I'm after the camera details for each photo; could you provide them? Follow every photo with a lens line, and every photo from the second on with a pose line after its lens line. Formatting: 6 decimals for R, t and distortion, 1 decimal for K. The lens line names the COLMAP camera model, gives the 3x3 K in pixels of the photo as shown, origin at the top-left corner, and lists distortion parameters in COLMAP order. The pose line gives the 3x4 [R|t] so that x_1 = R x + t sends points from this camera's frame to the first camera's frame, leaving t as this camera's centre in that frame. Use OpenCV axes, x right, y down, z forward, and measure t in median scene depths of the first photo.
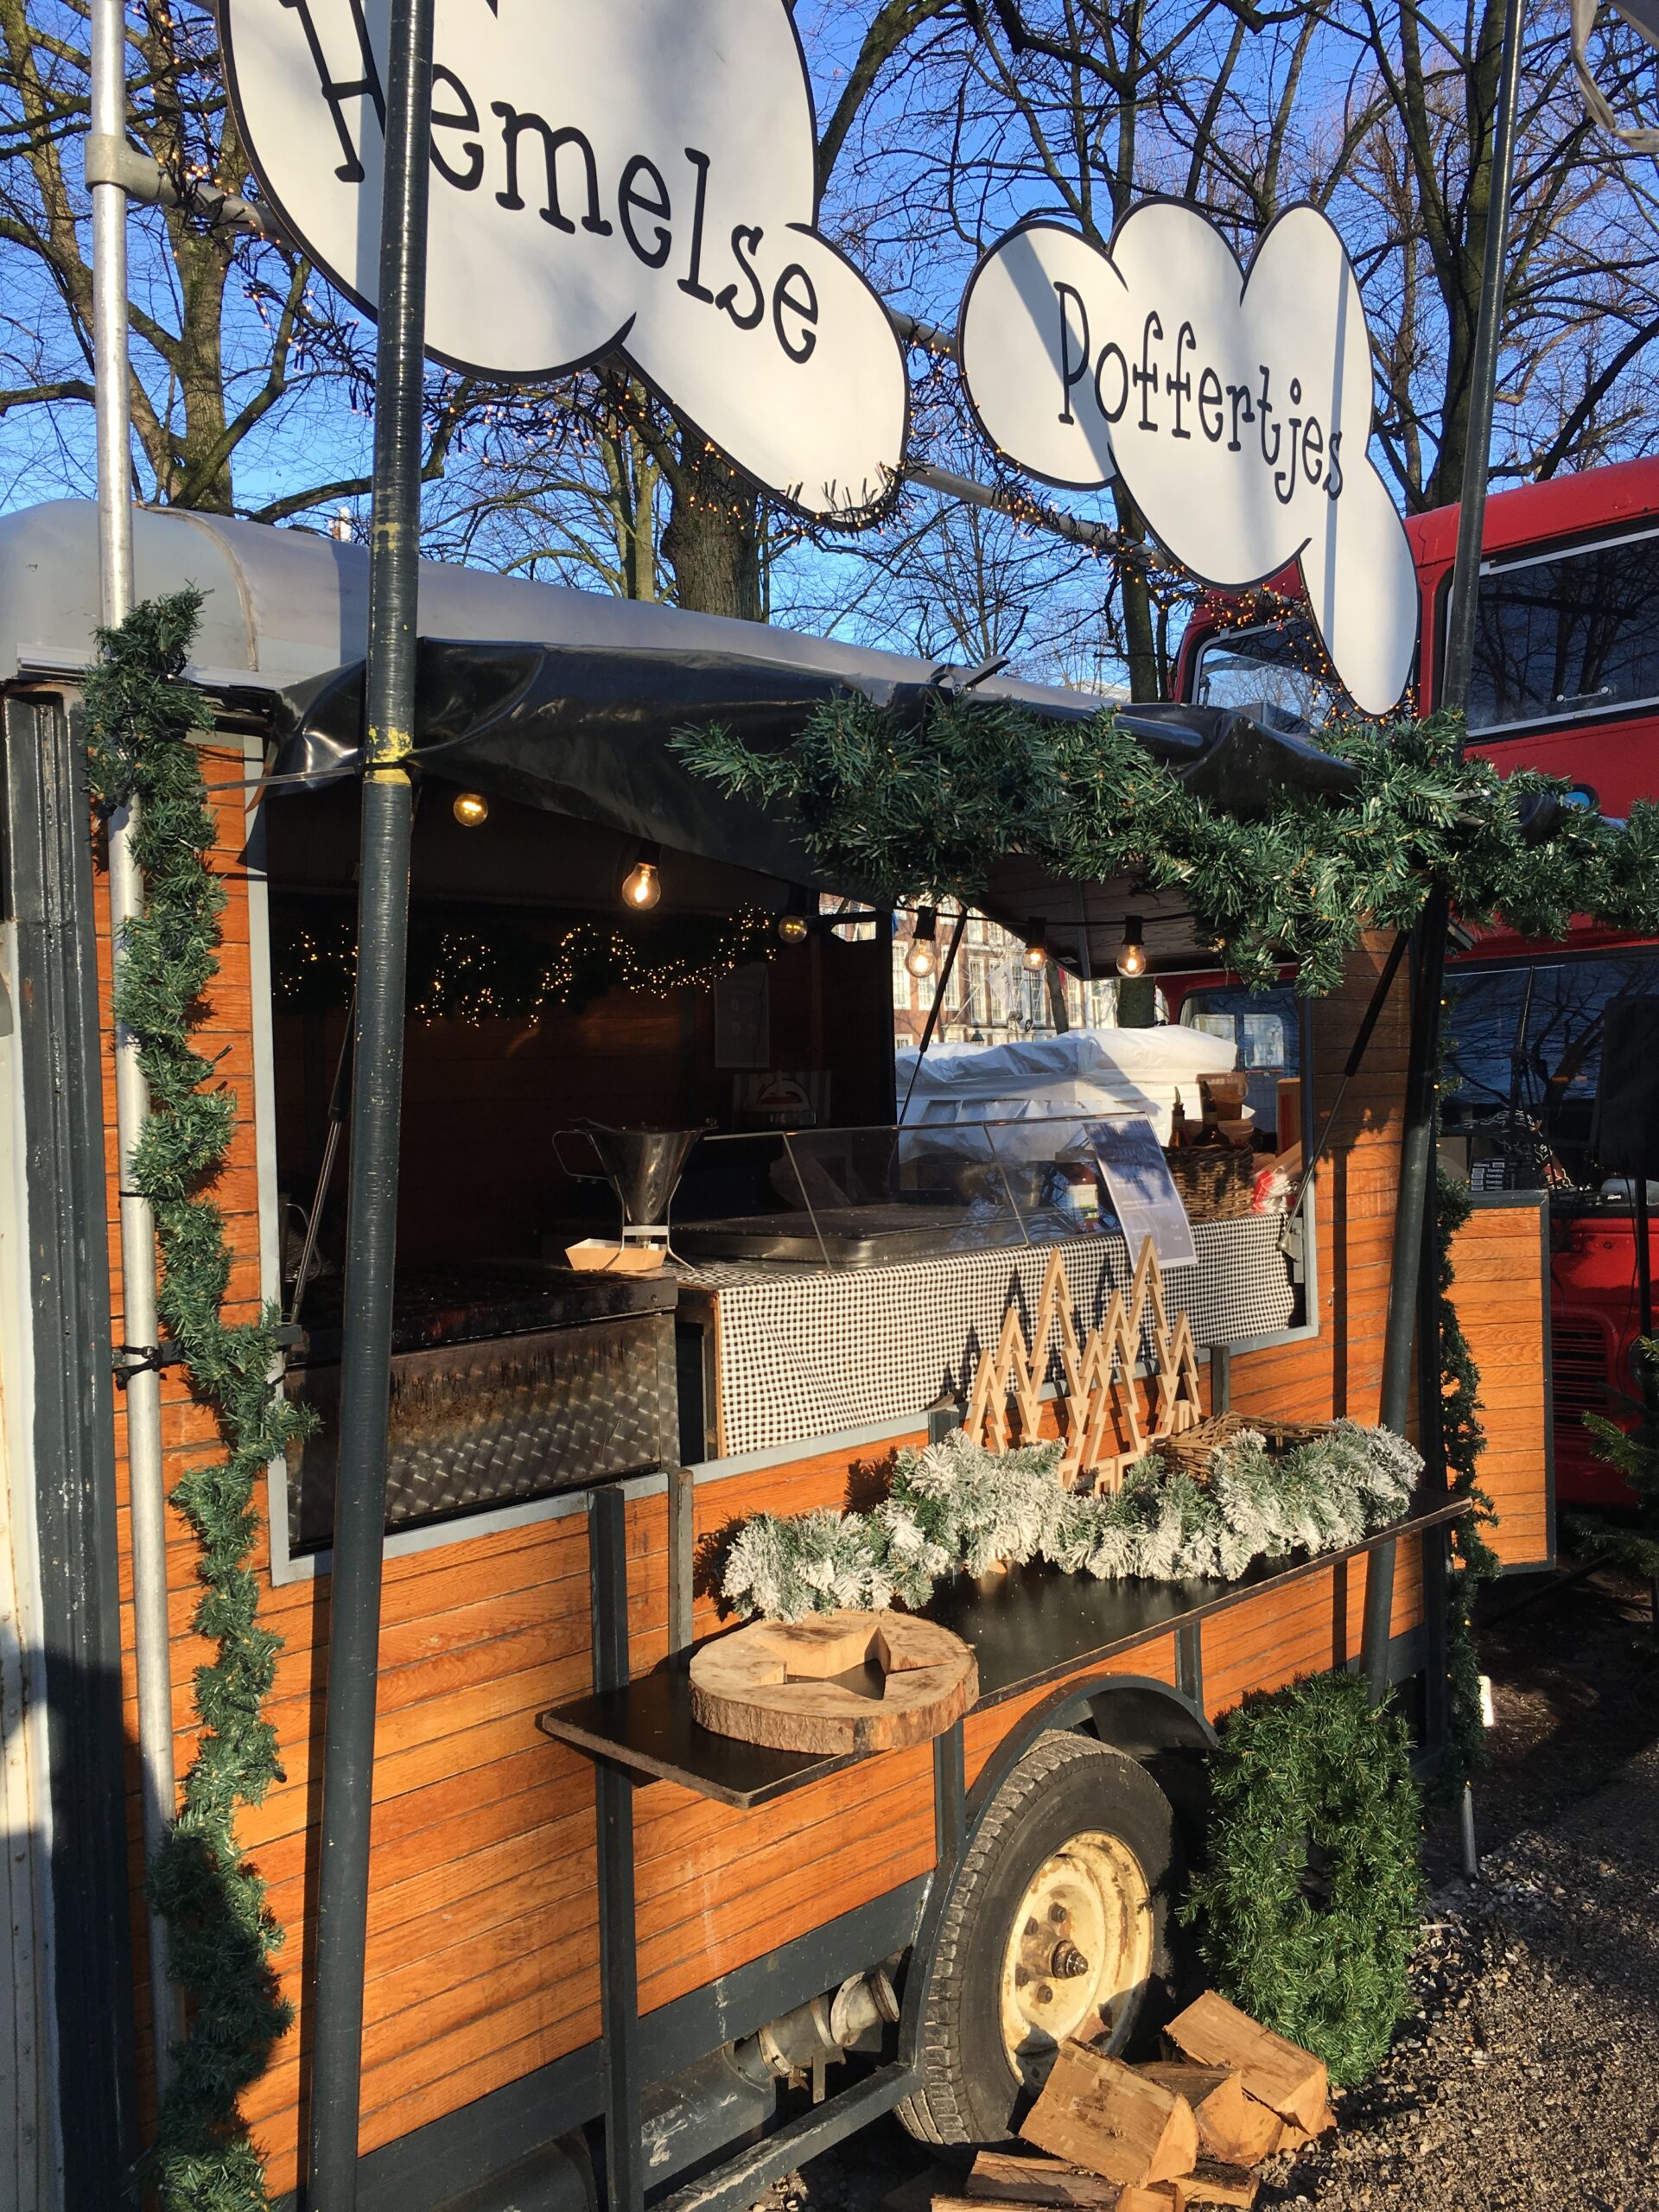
lens RADIAL K [[1885.7, 0, 829.5], [0, 1885.7, 1106.0], [0, 0, 1]] dist [0.057555, -0.092981]
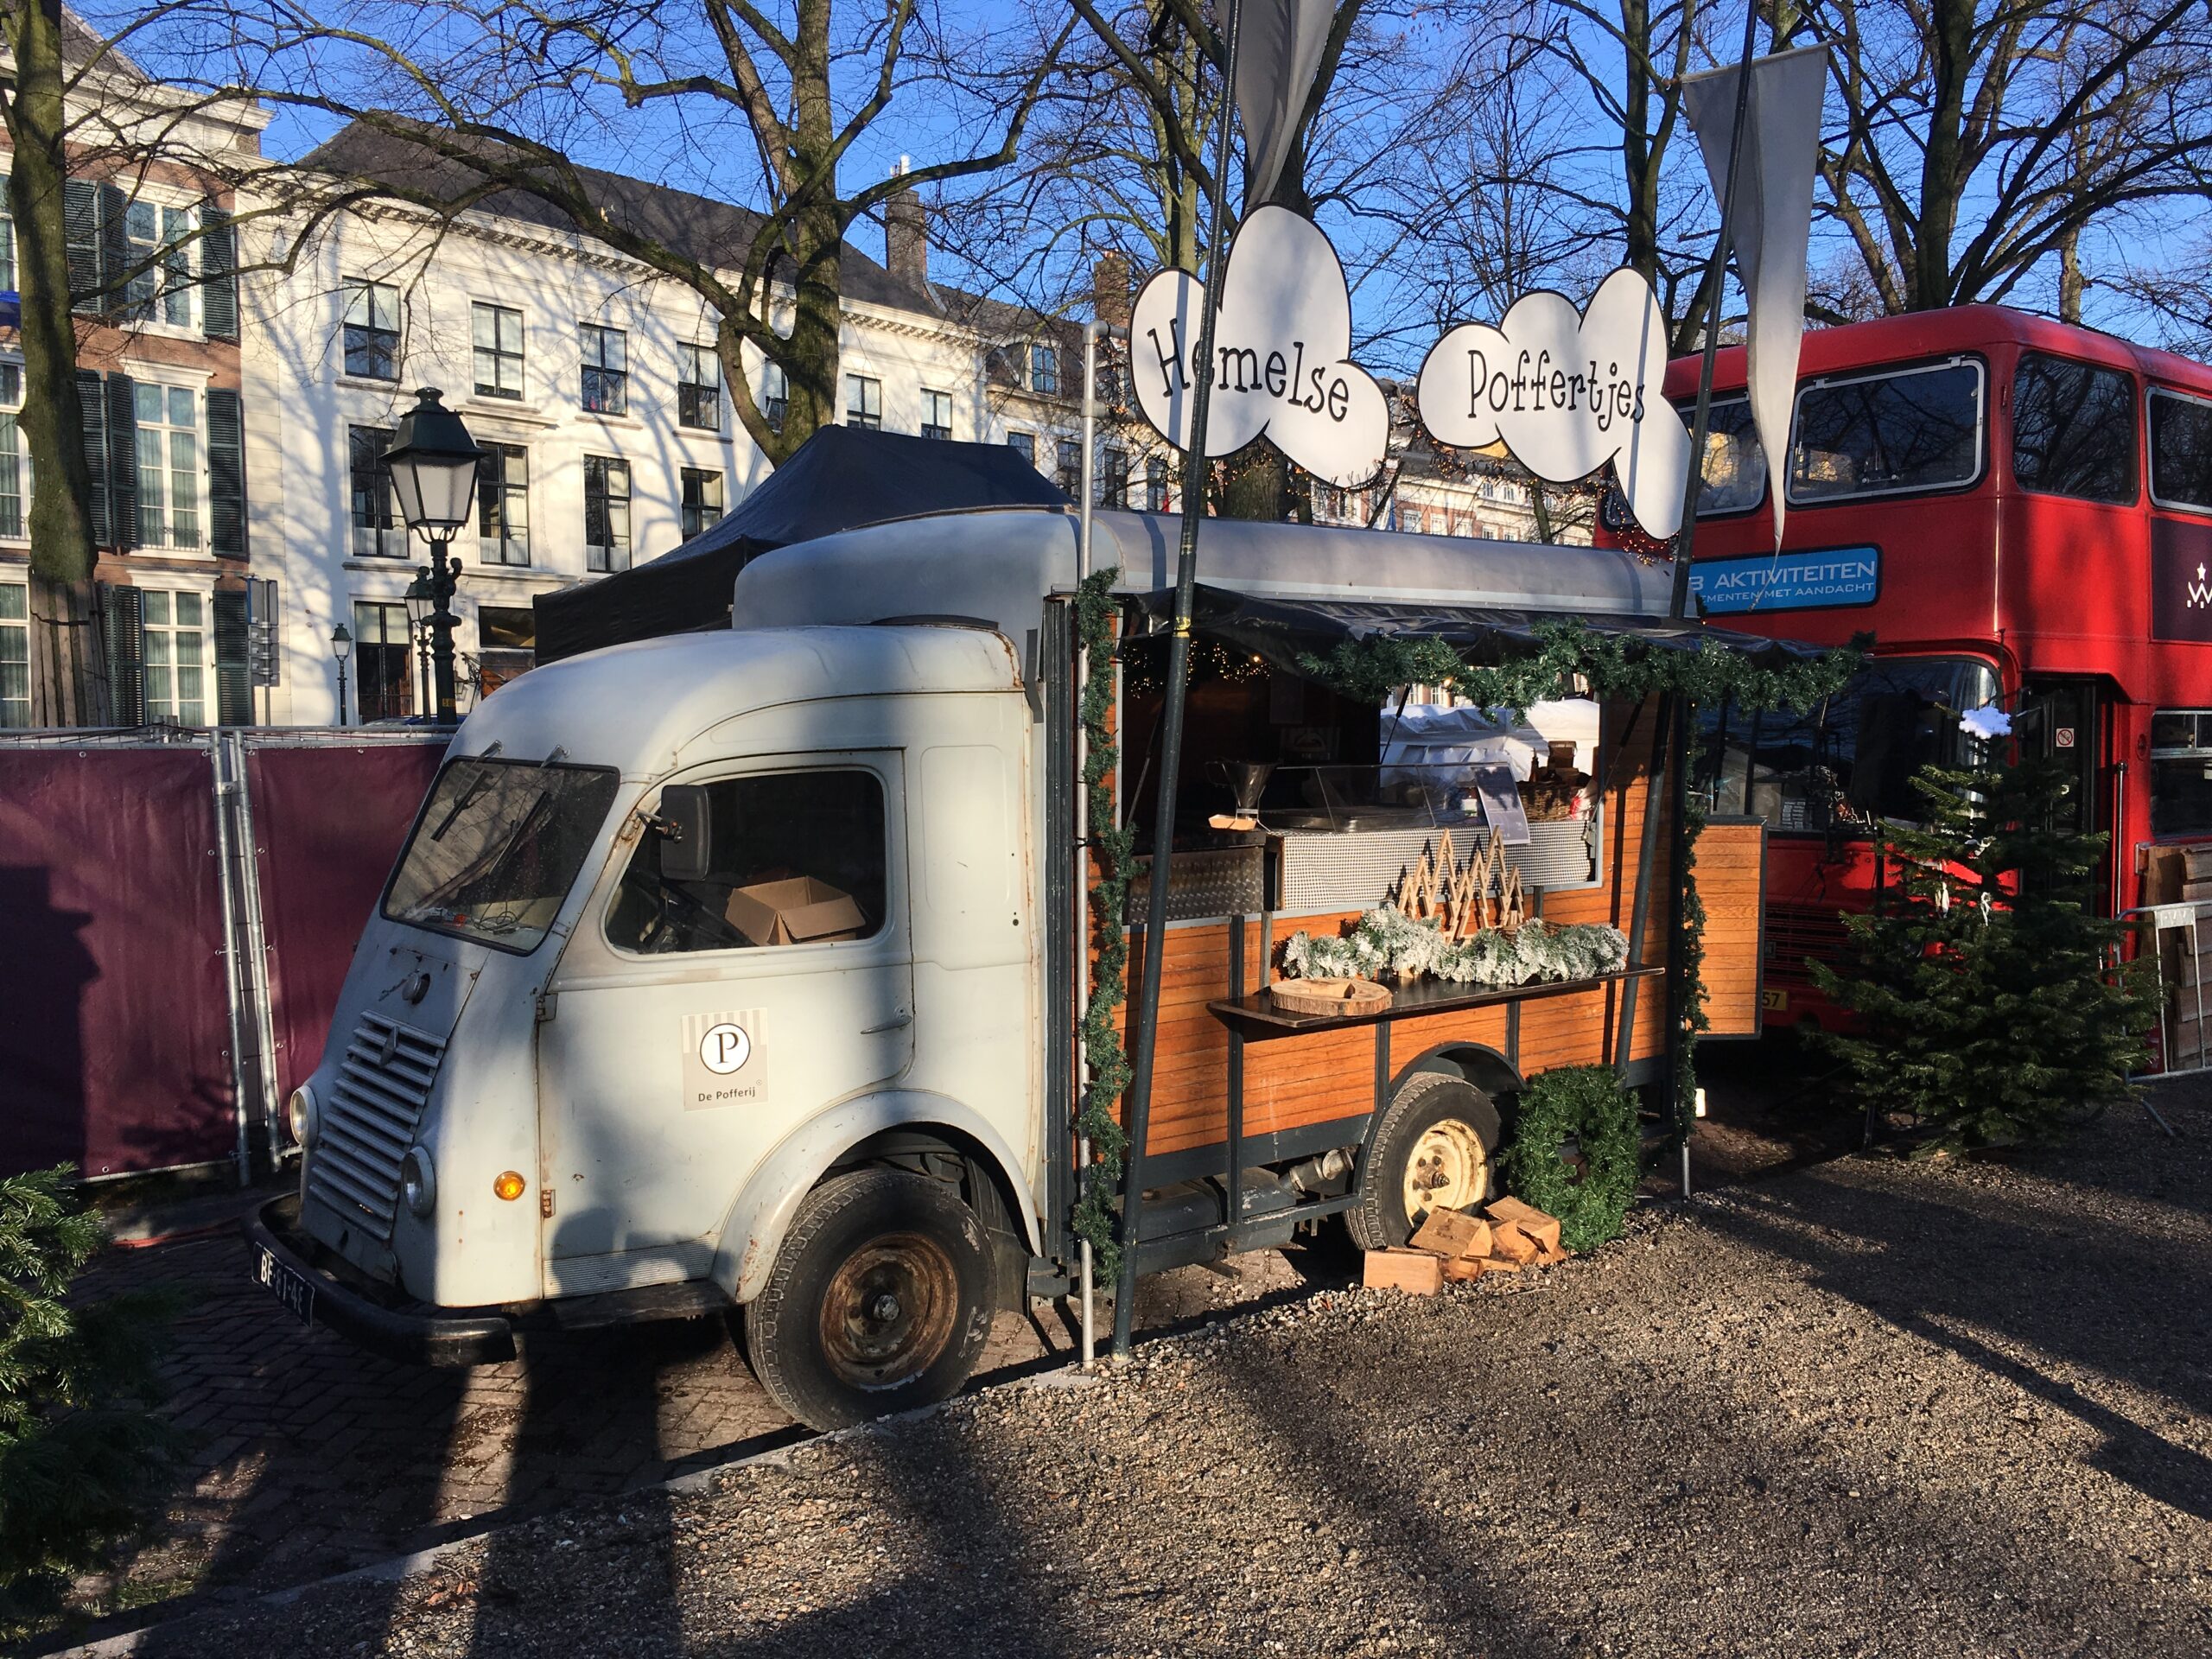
lens RADIAL K [[1885.7, 0, 1106.0], [0, 1885.7, 829.5], [0, 0, 1]] dist [0.057555, -0.092981]
pose [[0.991867, 0.040911, -0.120521, -0.000058], [-0.034436, 0.997874, 0.055332, -0.023894], [0.122528, -0.050732, 0.991168, -1.079037]]
